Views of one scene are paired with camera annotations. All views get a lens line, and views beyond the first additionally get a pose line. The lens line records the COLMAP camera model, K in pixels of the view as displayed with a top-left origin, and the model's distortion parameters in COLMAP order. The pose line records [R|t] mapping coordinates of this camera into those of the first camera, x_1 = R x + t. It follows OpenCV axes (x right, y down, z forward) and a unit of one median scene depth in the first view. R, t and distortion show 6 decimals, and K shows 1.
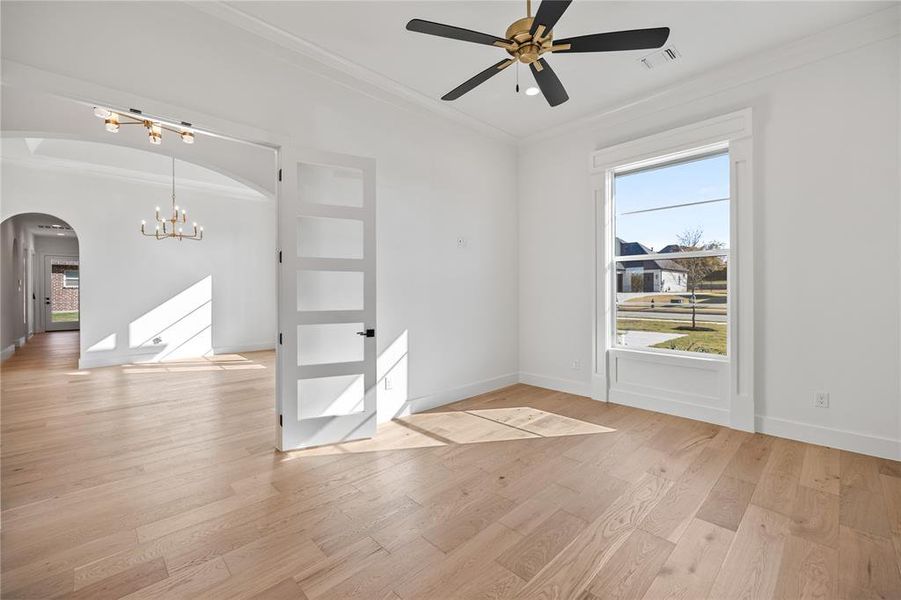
lens RADIAL K [[390.1, 0, 446.9], [0, 390.1, 296.2], [0, 0, 1]] dist [-0.002766, 0.001150]
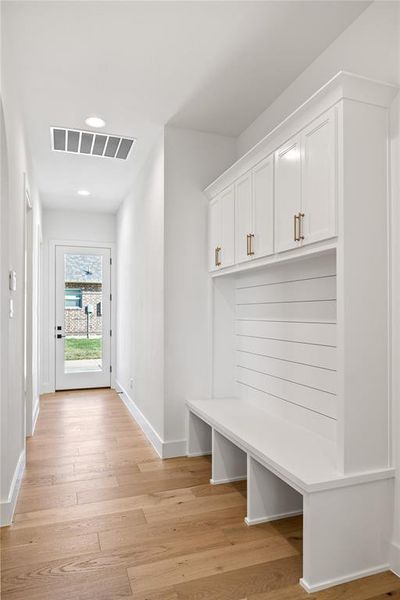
lens RADIAL K [[410.8, 0, 200.1], [0, 410.8, 302.4], [0, 0, 1]] dist [0.000163, 0.000409]
pose [[0.913083, -0.007723, -0.407700, -0.648179], [0.003587, 0.999934, -0.010909, -0.021543], [0.407758, 0.008499, 0.913051, 0.591261]]
